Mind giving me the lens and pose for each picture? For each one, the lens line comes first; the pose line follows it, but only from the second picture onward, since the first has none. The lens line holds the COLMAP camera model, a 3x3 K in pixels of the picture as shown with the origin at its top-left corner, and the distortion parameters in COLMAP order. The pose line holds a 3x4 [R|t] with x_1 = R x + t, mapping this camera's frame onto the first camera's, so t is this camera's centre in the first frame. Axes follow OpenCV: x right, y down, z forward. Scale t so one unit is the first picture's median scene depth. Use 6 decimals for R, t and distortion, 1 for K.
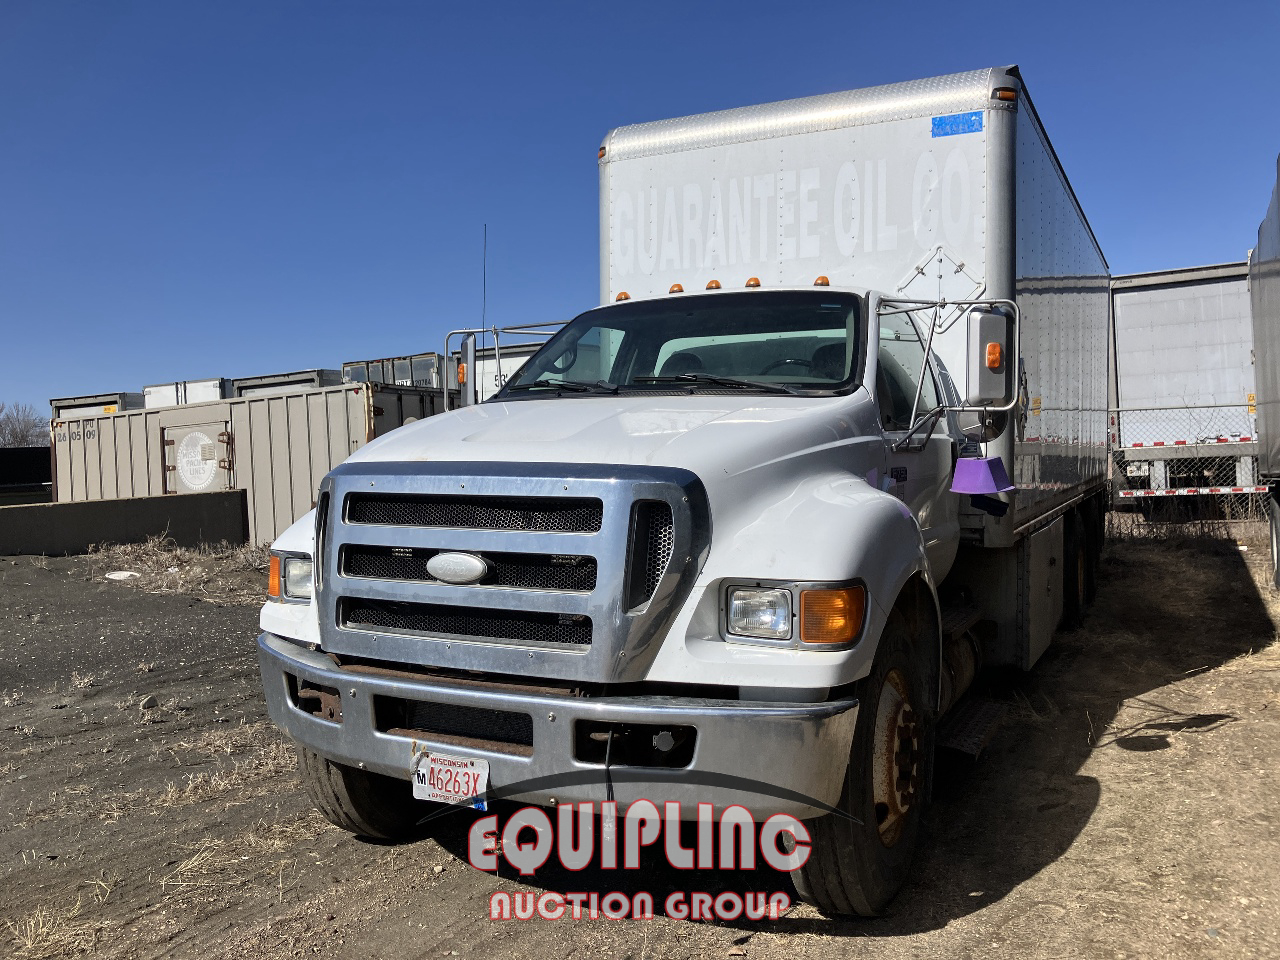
lens RADIAL K [[1034.0, 0, 665.4], [0, 1034.0, 495.0], [0, 0, 1]] dist [0.023427, -0.022709]
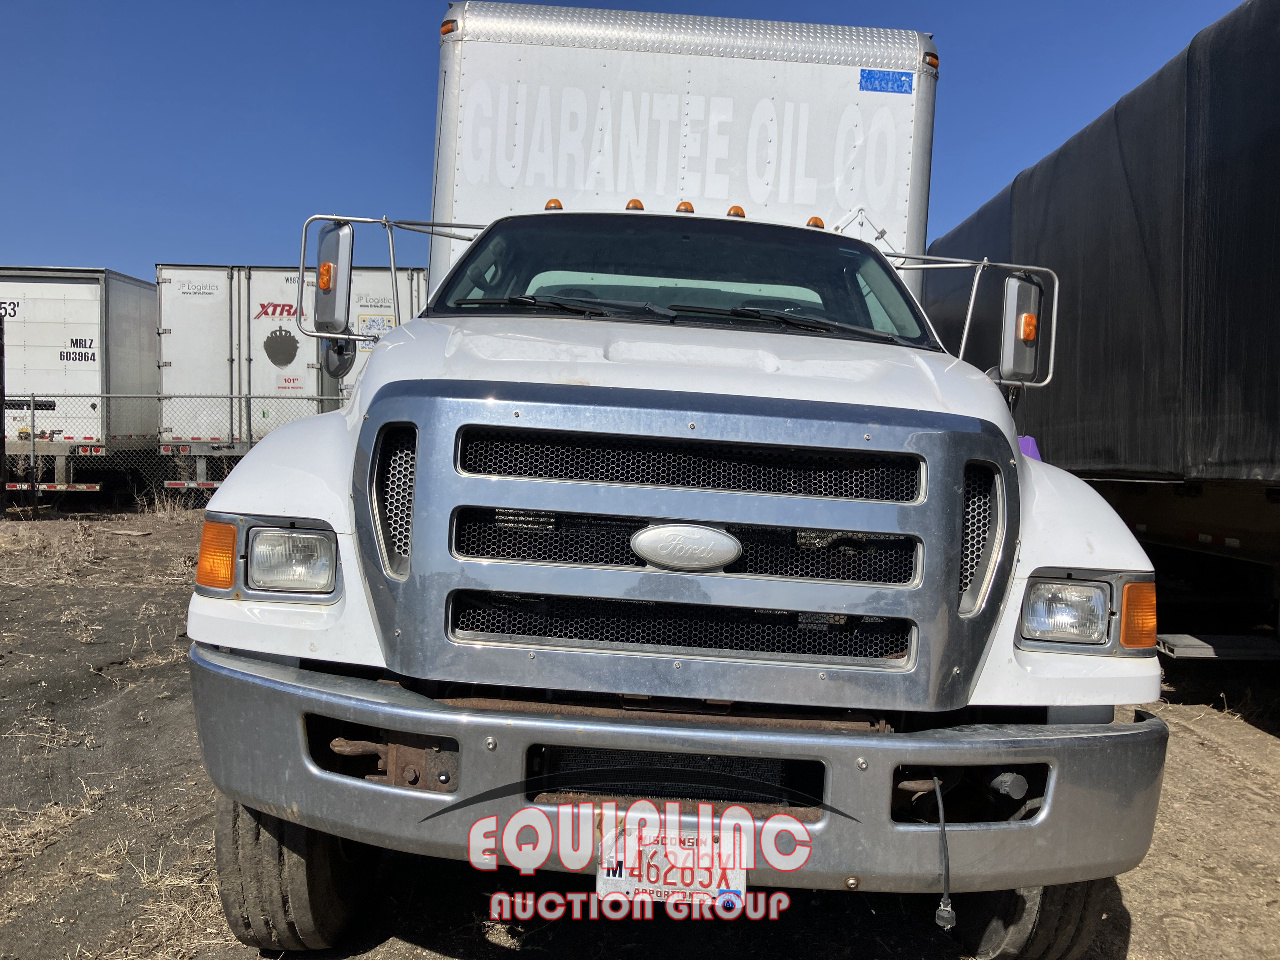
lens RADIAL K [[1034.0, 0, 639.3], [0, 1034.0, 481.8], [0, 0, 1]] dist [0.023427, -0.022709]
pose [[0.891832, 0.043937, 0.450228, -0.477663], [-0.046316, 0.998910, -0.005738, 0.030065], [-0.449990, -0.015735, 0.892895, 0.375942]]
